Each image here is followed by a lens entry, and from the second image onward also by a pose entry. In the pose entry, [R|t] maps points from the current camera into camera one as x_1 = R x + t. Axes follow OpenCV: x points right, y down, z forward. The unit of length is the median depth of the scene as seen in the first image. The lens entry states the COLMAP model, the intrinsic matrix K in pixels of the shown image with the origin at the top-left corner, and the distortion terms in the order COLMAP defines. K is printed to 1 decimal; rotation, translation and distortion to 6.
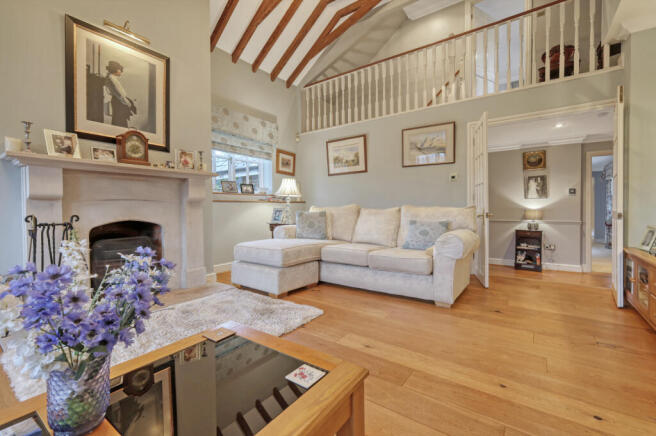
lens RADIAL K [[287.1, 0, 330.6], [0, 287.1, 213.6], [0, 0, 1]] dist [-0.003793, 0.000152]
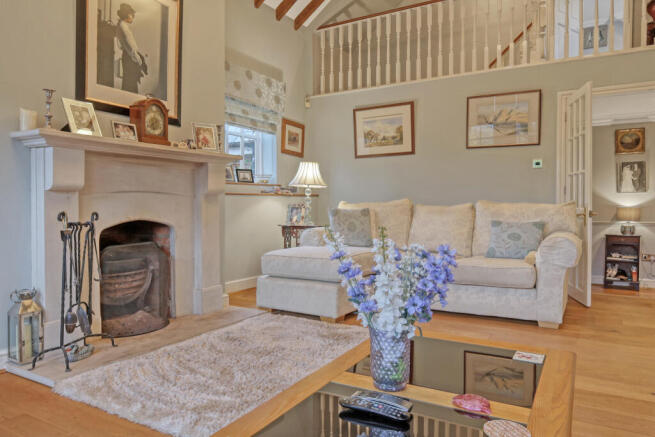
lens RADIAL K [[464.9, 0, 324.5], [0, 464.9, 214.3], [0, 0, 1]] dist [-0.001862, 0.000987]
pose [[0.995766, 0.002679, 0.091881, -0.266764], [-0.002977, 0.999991, 0.003102, 0.003940], [-0.091872, -0.003362, 0.995765, -0.179804]]
